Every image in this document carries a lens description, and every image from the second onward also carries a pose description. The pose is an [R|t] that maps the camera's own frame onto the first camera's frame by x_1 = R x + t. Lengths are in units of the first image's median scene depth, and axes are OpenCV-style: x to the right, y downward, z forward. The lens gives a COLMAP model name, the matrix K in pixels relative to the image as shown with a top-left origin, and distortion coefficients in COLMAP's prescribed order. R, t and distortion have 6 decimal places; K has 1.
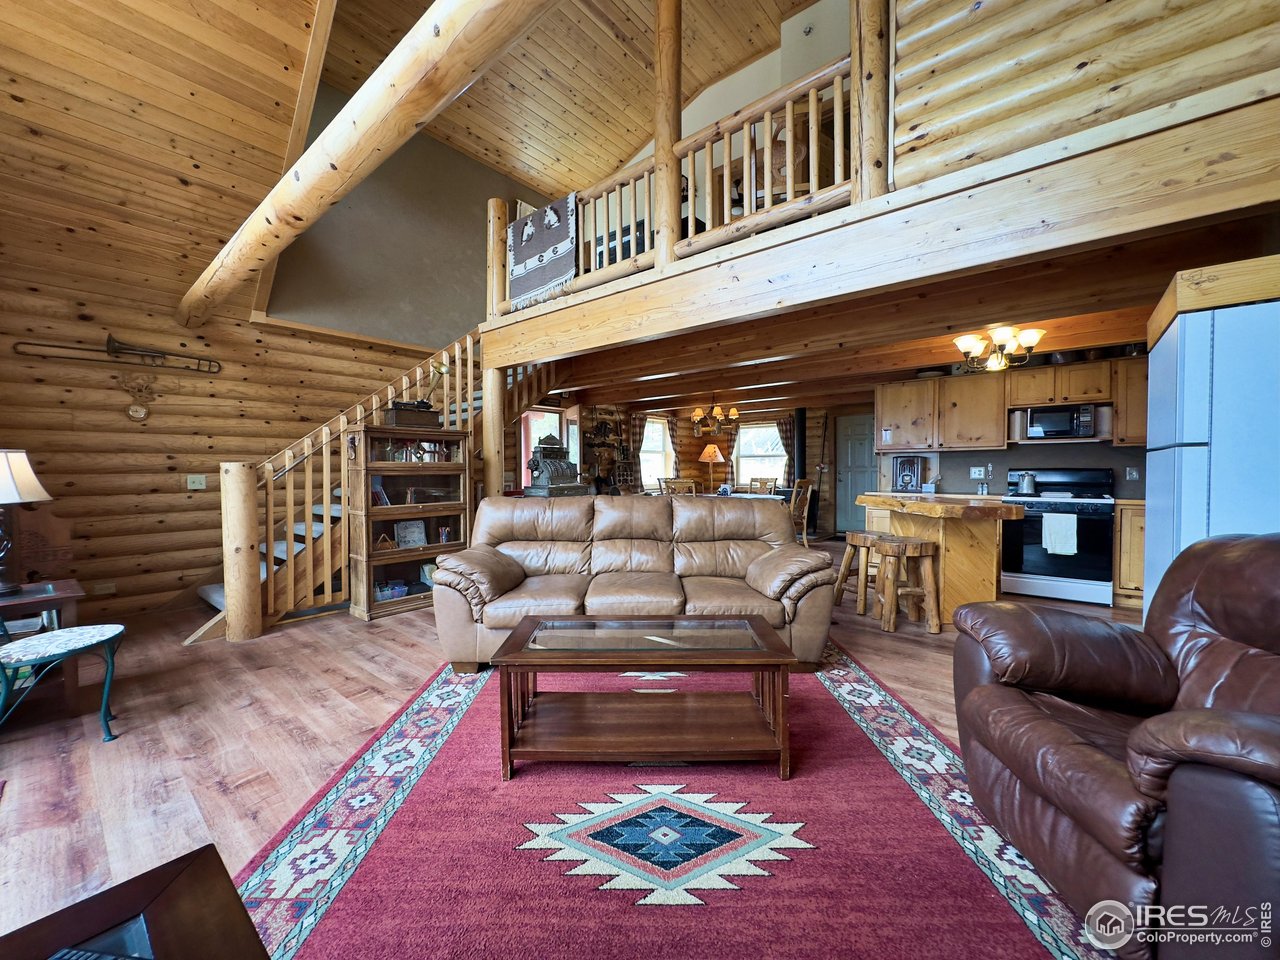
lens RADIAL K [[513.5, 0, 637.3], [0, 513.5, 478.6], [0, 0, 1]] dist [-0.003205, 0.000096]
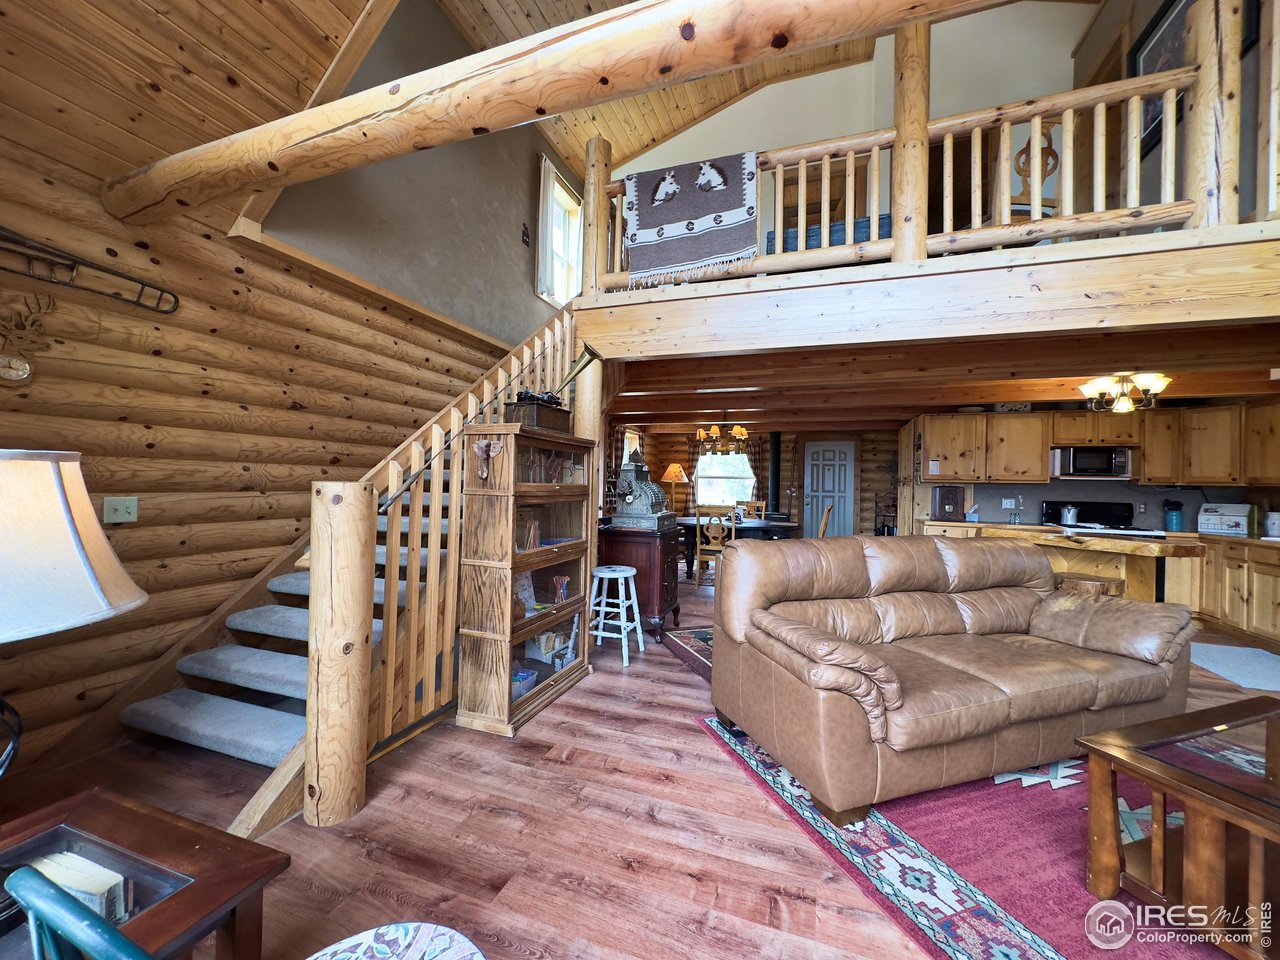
lens RADIAL K [[513.5, 0, 638.8], [0, 513.5, 479.0], [0, 0, 1]] dist [-0.003205, 0.000096]
pose [[0.939394, 0.028549, 0.341648, -0.530177], [-0.019496, 0.999363, -0.029904, -0.019270], [-0.342284, 0.021431, 0.939352, 0.307900]]
